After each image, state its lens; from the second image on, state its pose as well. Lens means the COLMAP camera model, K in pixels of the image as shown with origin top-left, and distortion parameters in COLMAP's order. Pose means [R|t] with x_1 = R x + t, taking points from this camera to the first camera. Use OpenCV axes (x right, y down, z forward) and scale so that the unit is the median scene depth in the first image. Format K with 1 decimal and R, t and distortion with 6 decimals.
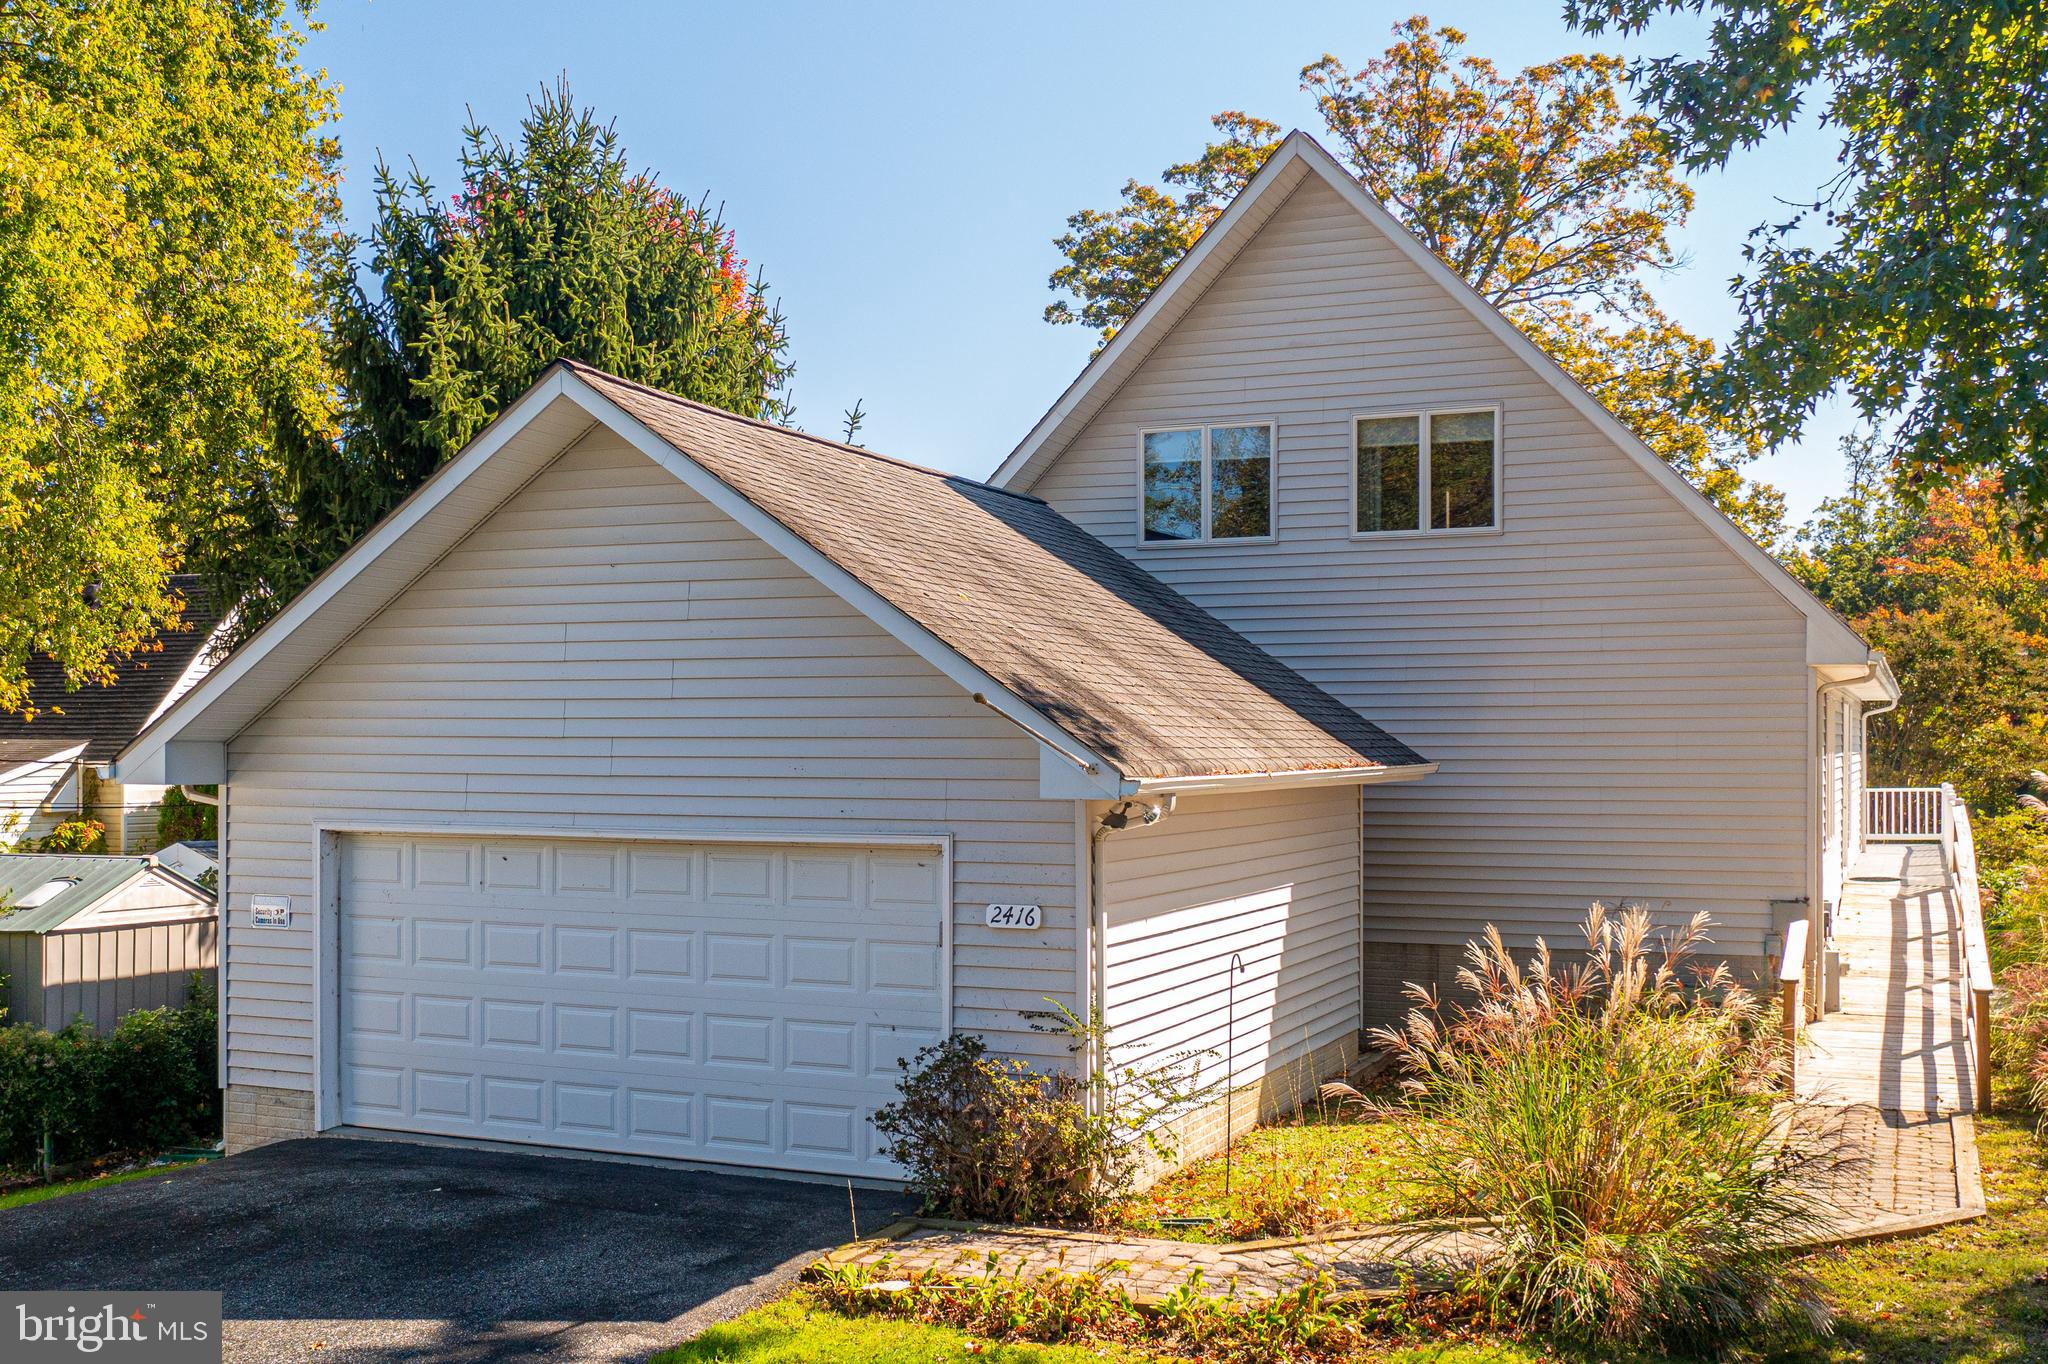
lens RADIAL K [[2174.1, 0, 1020.9], [0, 2174.1, 724.9], [0, 0, 1]] dist [0.004874, -0.005252]
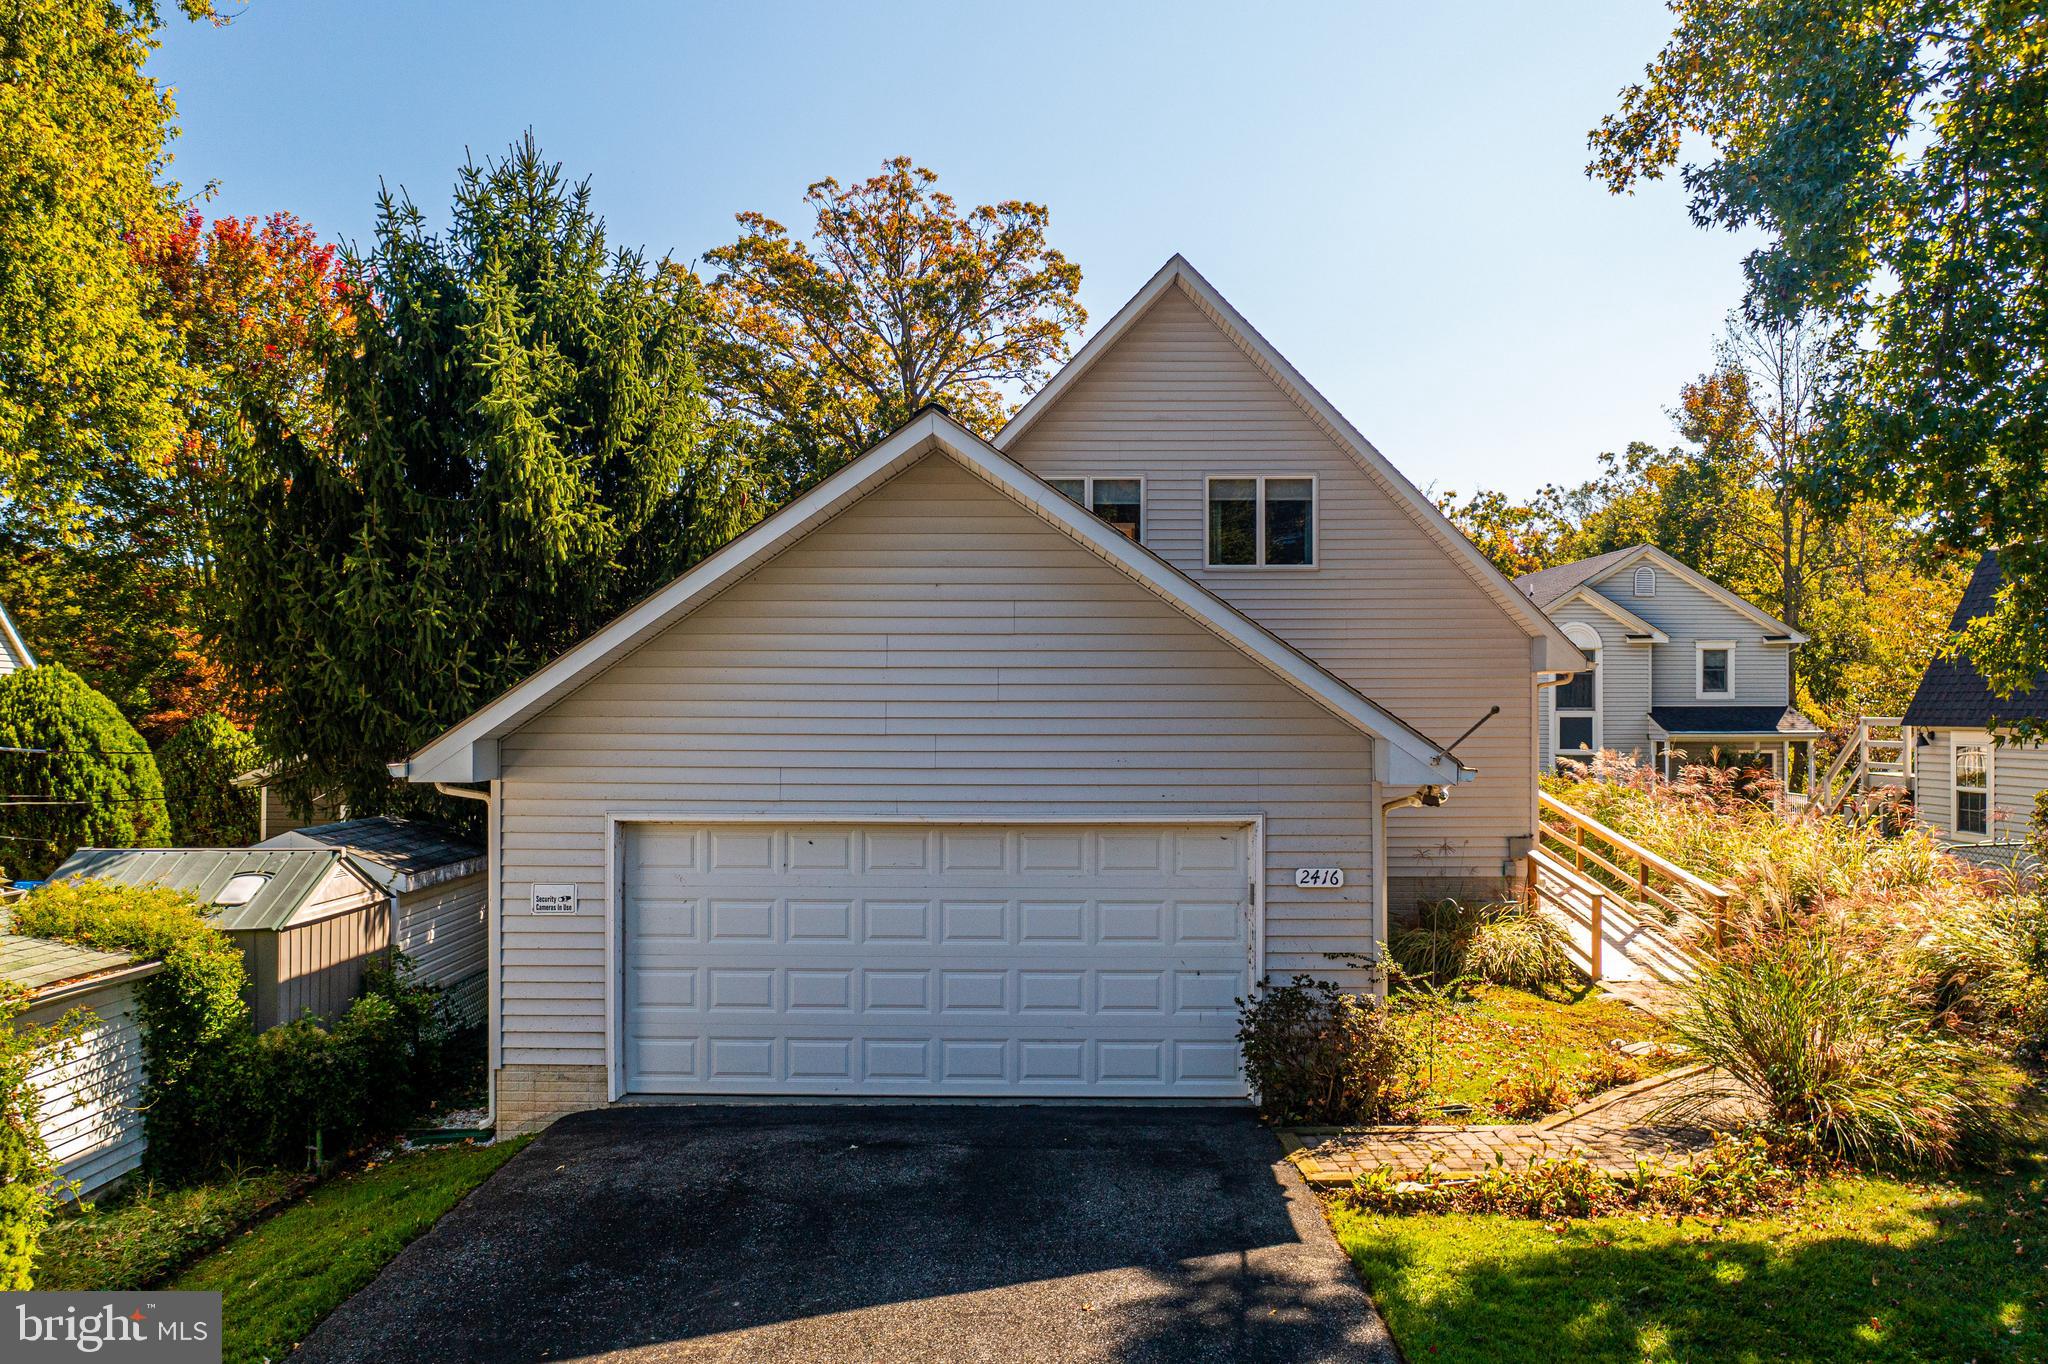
lens RADIAL K [[1668.6, 0, 1021.9], [0, 1668.6, 687.0], [0, 0, 1]] dist [-0.008846, -0.001084]
pose [[0.912097, 0.002880, 0.409964, -0.475012], [-0.002432, 0.999996, -0.001614, -0.016968], [-0.409967, 0.000476, 0.912100, 0.166831]]
